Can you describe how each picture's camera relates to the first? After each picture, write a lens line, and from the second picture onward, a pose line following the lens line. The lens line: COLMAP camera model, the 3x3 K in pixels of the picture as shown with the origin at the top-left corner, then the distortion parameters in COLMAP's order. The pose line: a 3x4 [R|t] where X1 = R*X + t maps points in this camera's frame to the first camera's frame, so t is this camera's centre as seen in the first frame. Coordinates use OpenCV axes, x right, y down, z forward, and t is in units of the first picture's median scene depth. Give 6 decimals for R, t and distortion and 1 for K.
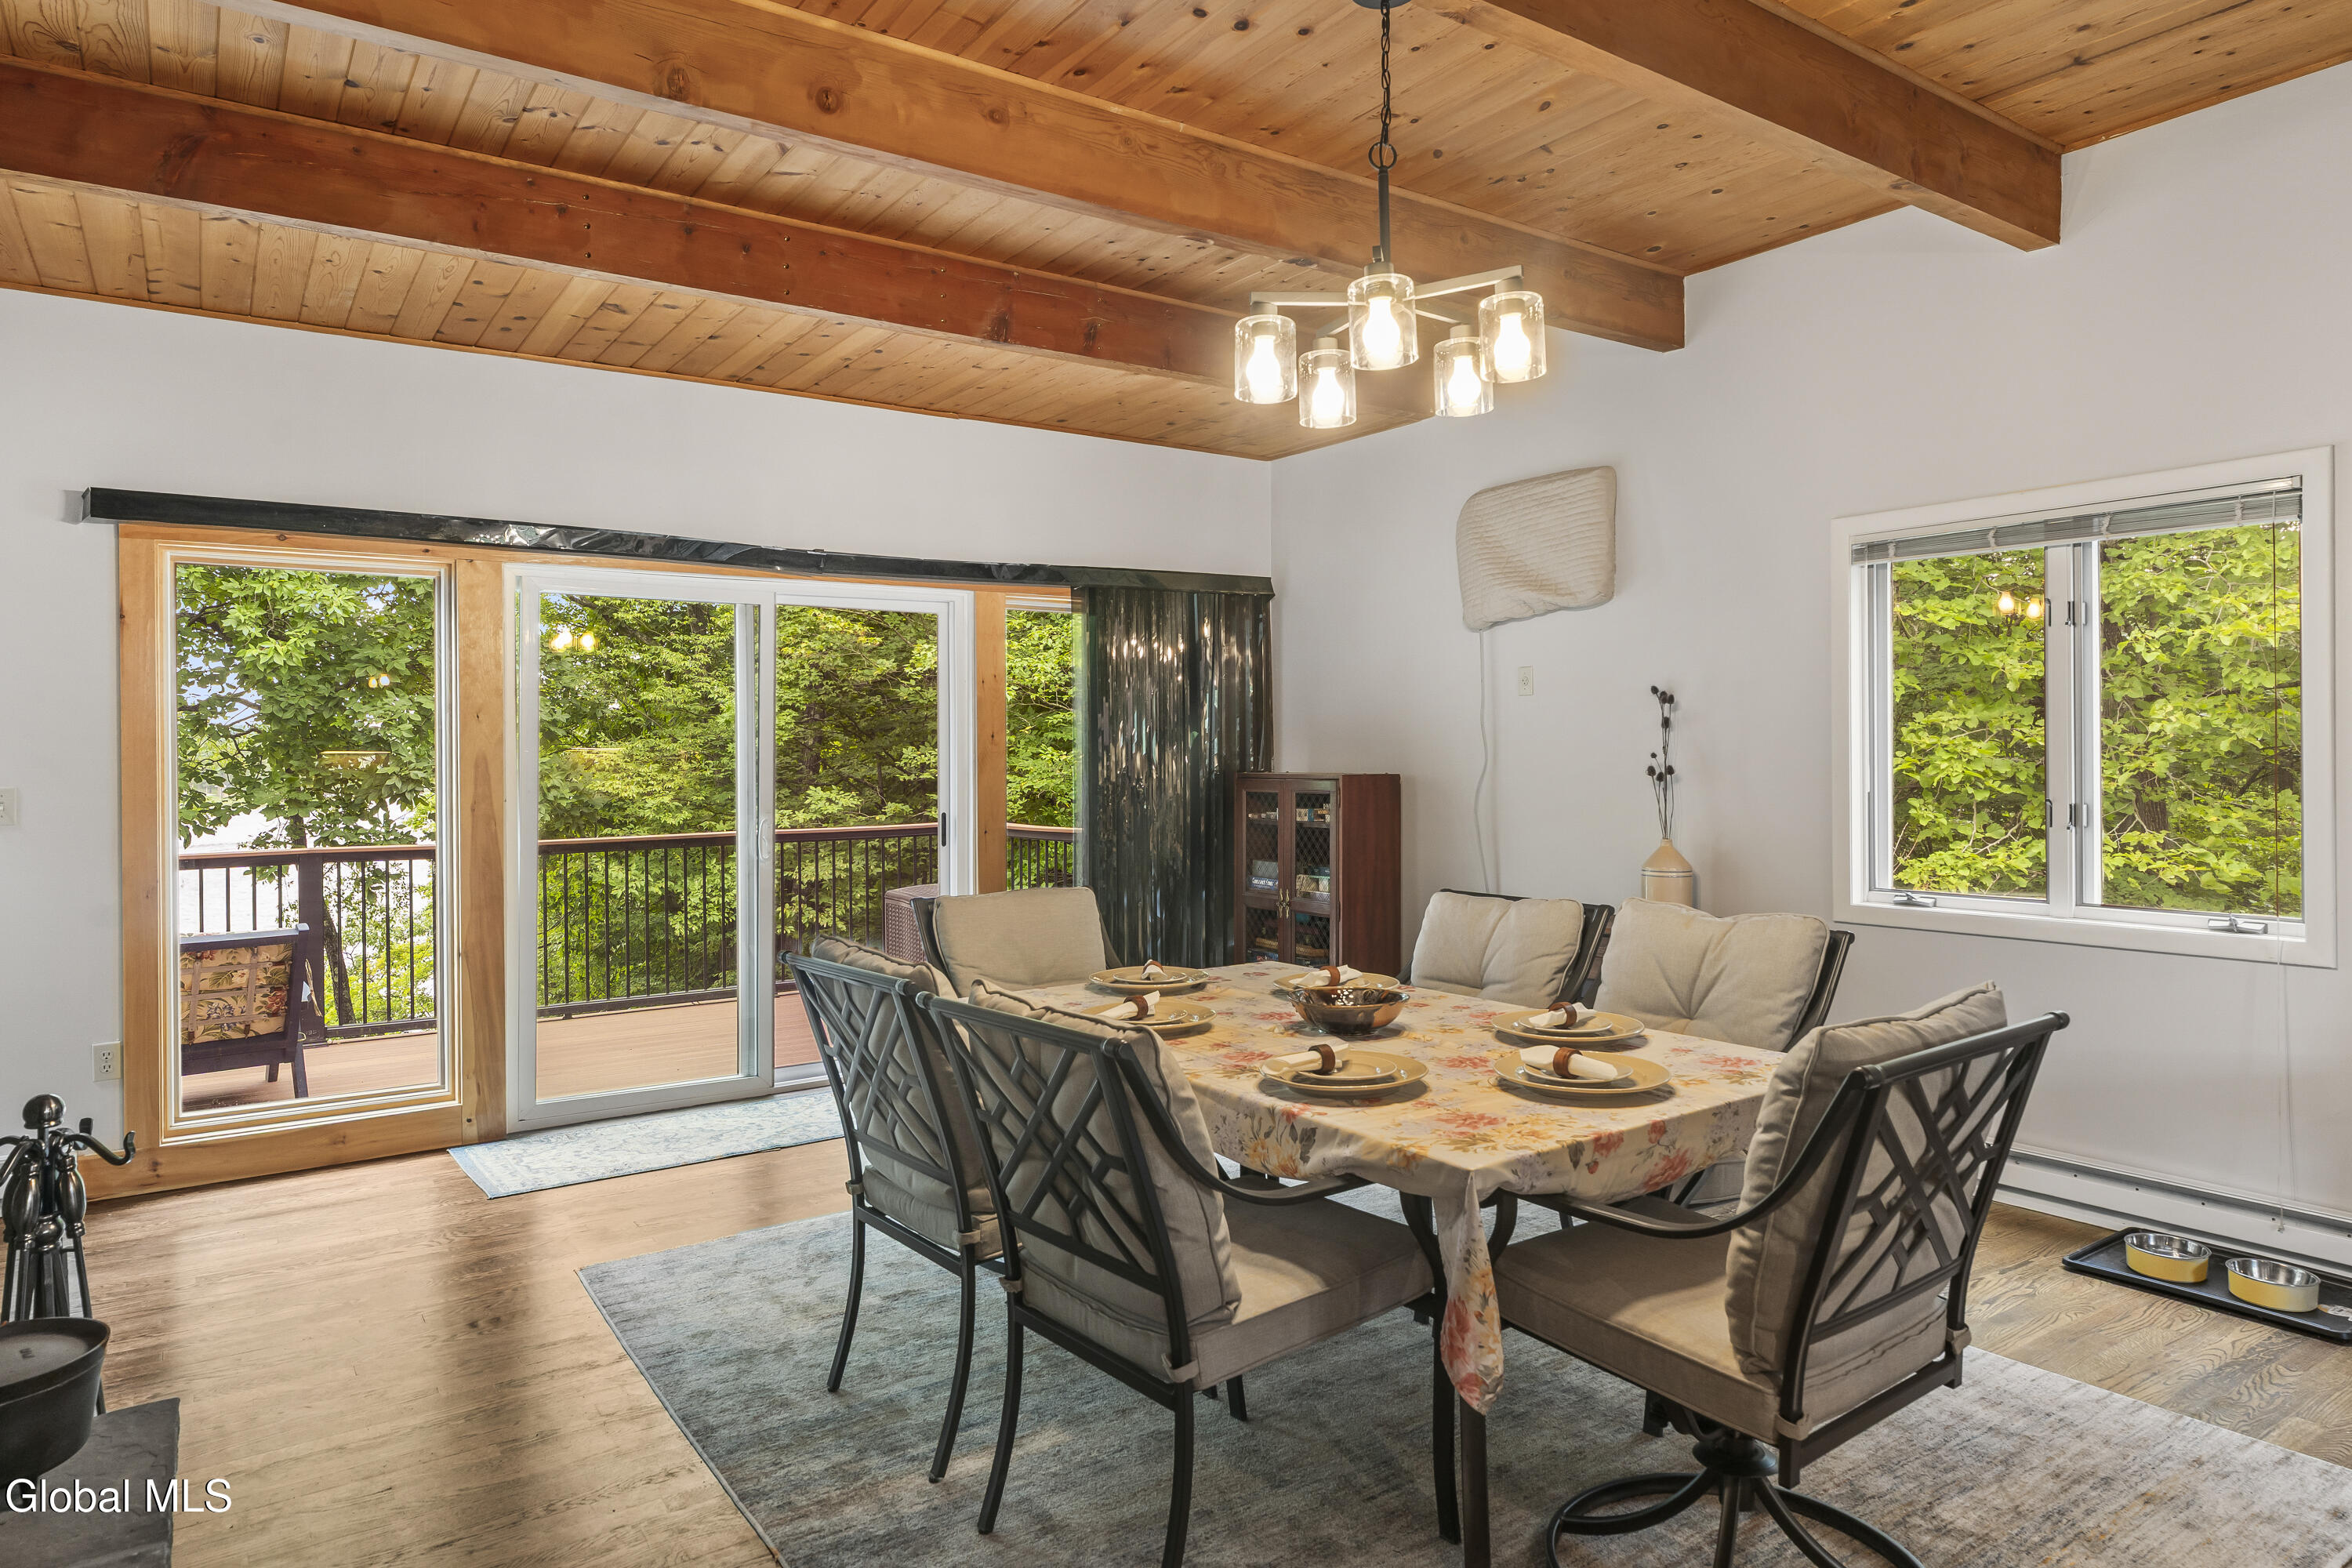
lens RADIAL K [[1419.8, 0, 1173.7], [0, 1419.8, 754.6], [0, 0, 1]] dist [0.000628, 0.000367]
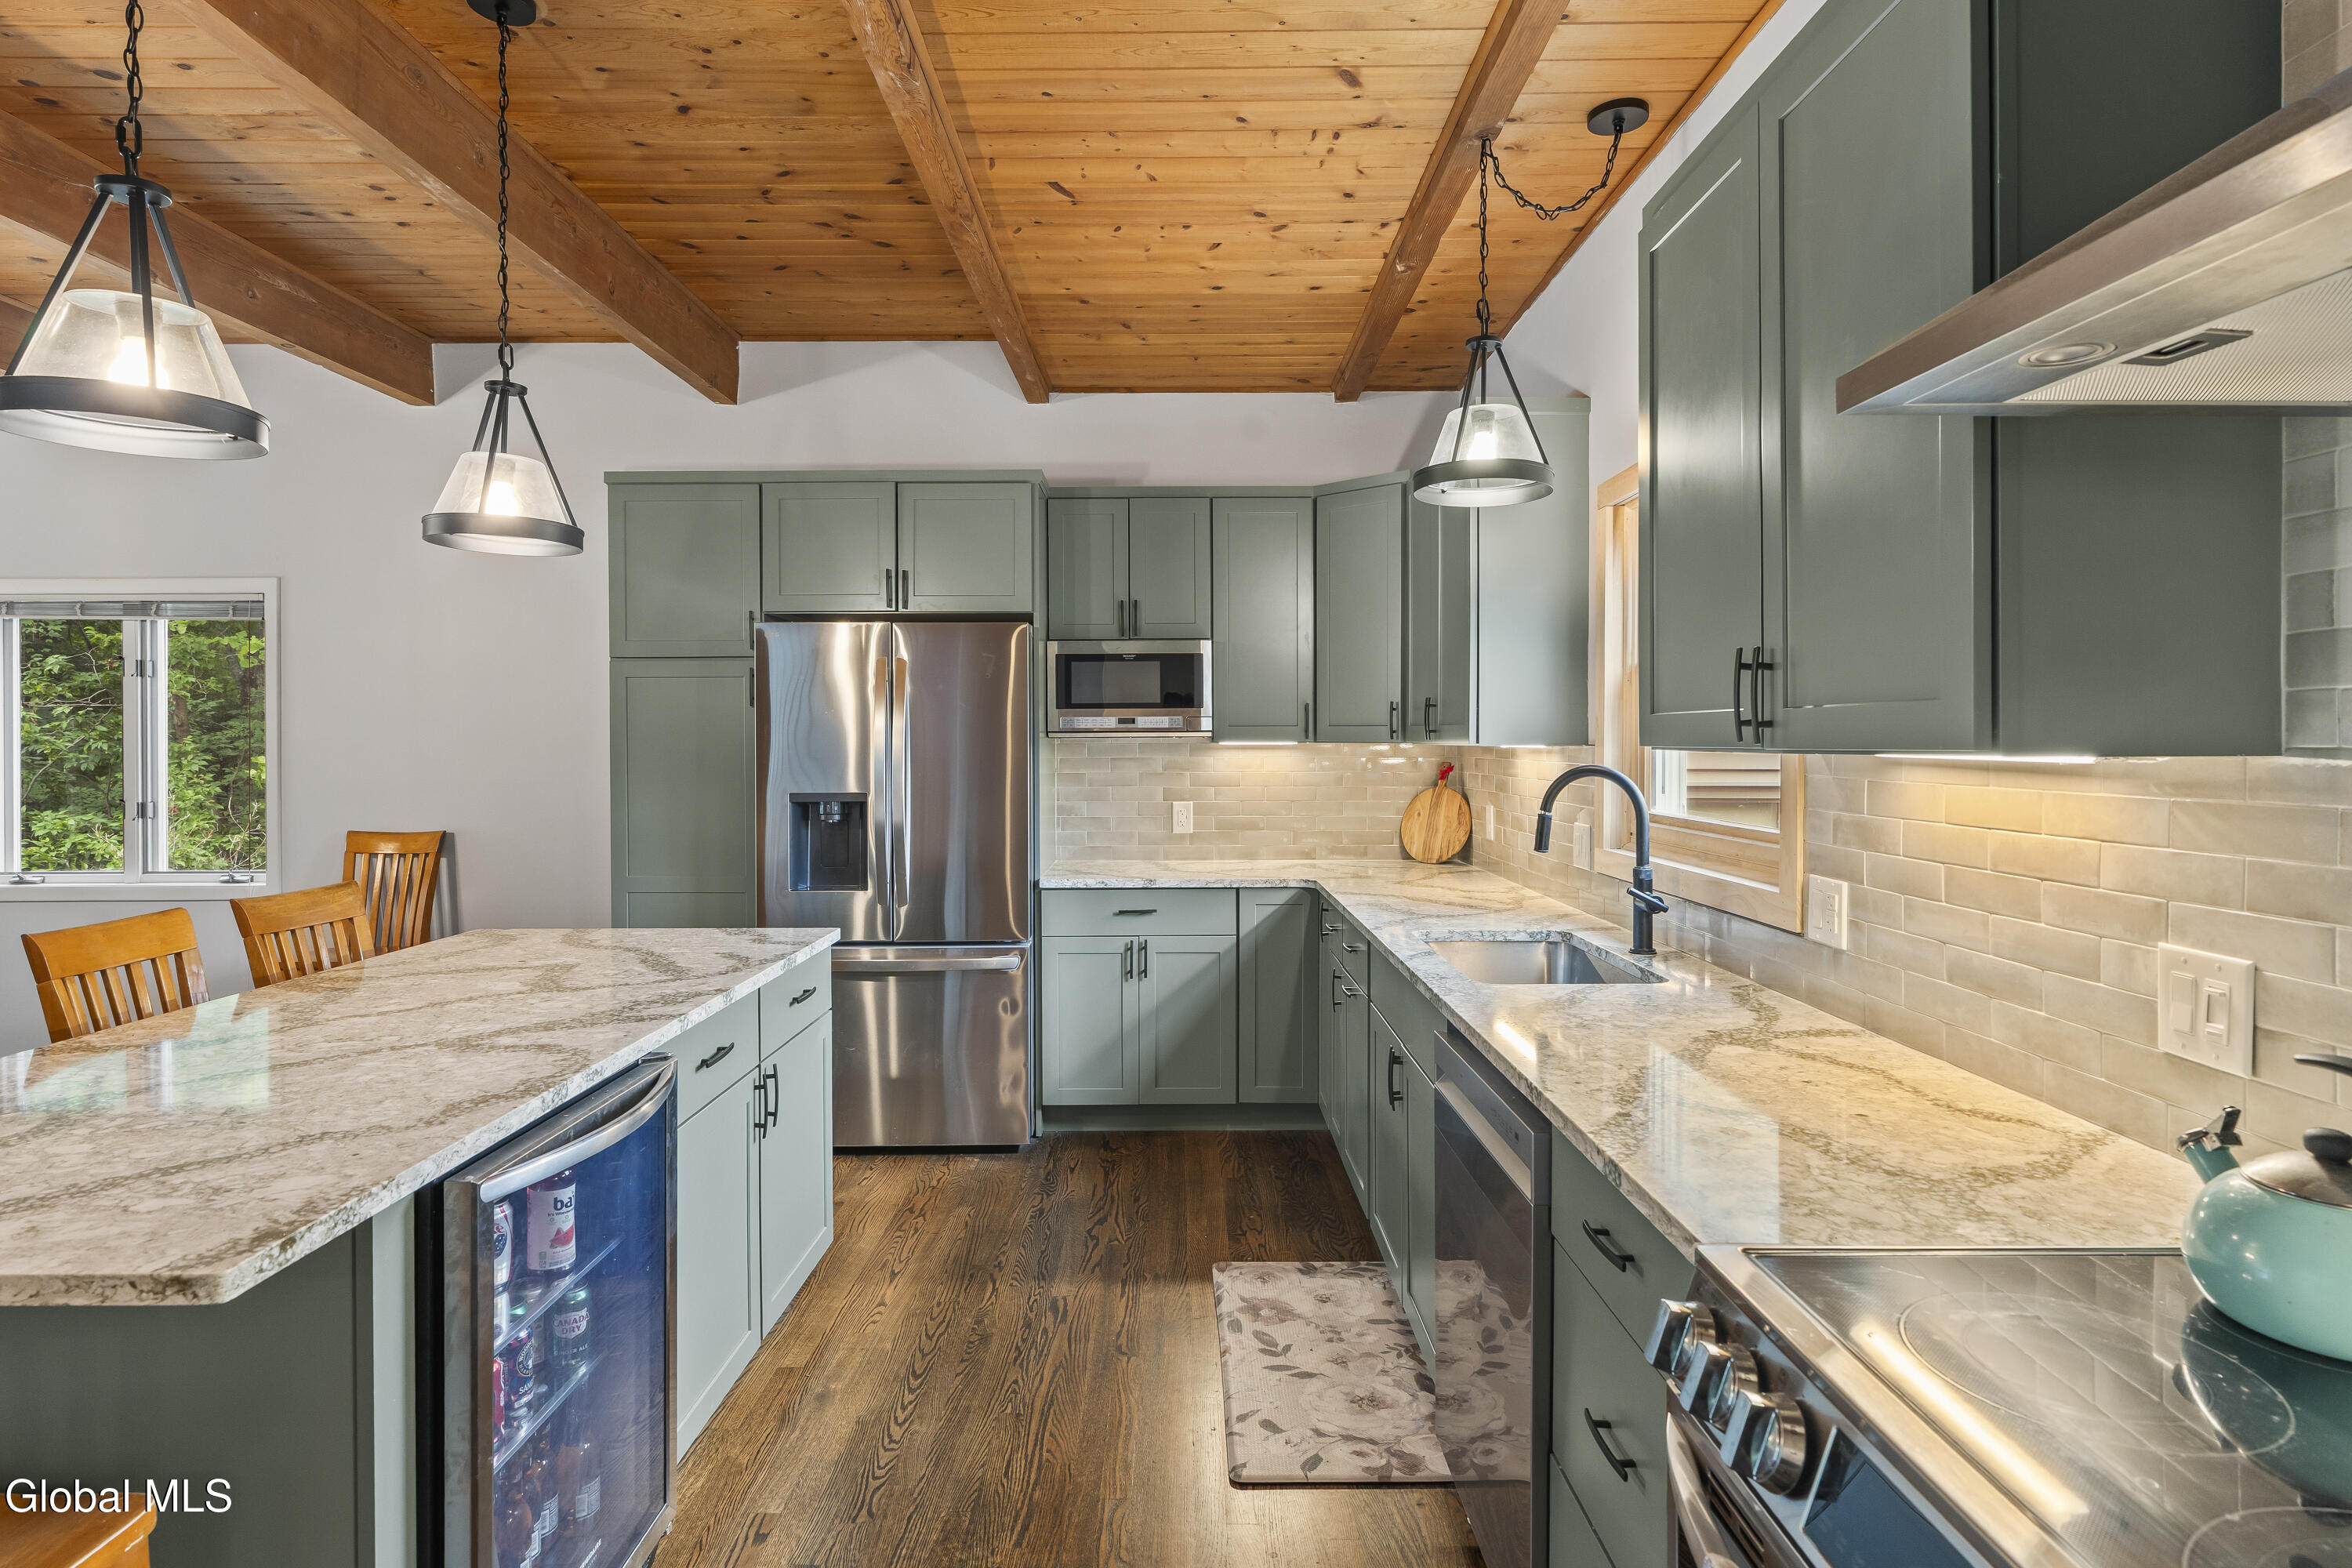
lens RADIAL K [[1236.5, 0, 1171.2], [0, 1236.5, 742.4], [0, 0, 1]] dist [-0.001125, -0.000194]
pose [[0.568839, 0.004985, 0.822433, 0.200268], [-0.001147, 0.999985, -0.005268, -0.019766], [-0.822448, 0.002054, 0.568837, -0.548929]]
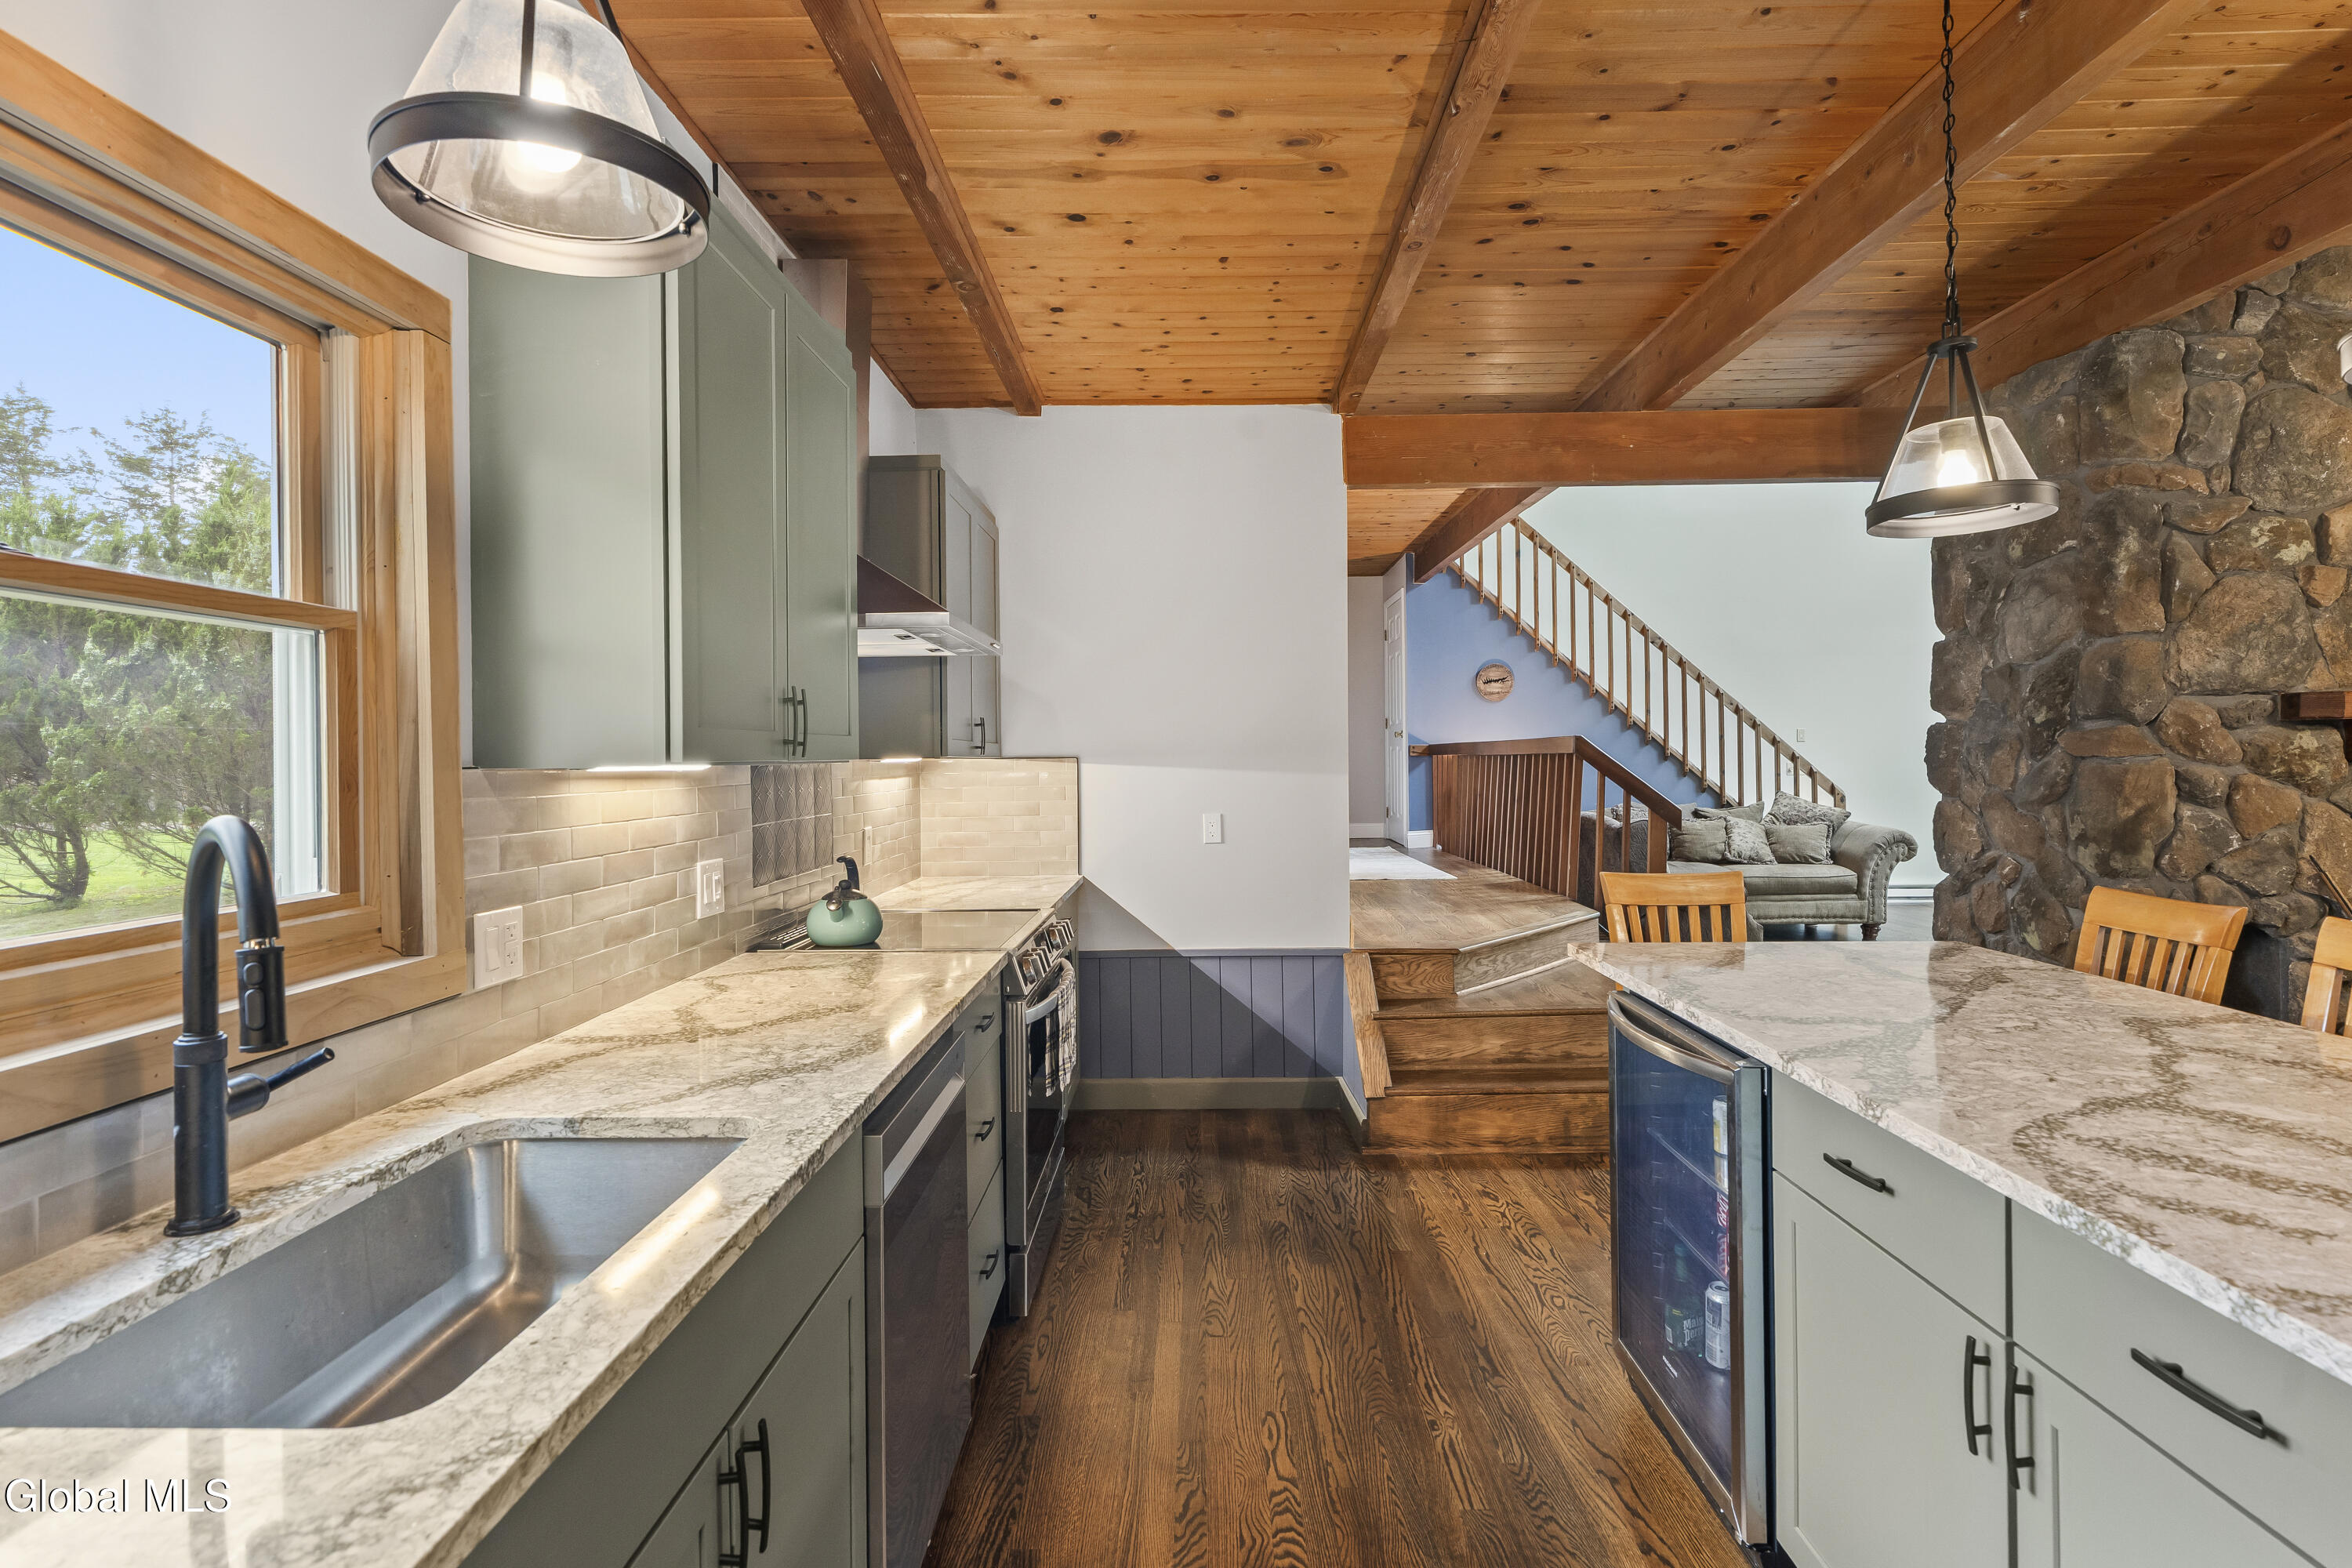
lens RADIAL K [[1133.3, 0, 1170.0], [0, 1133.3, 751.4], [0, 0, 1]] dist [-0.003544, 0.000660]
pose [[-0.589217, 0.011686, -0.807890, 0.990401], [0.014458, 0.999888, 0.003919, -0.024374], [0.807845, -0.009371, -0.589320, -0.012240]]
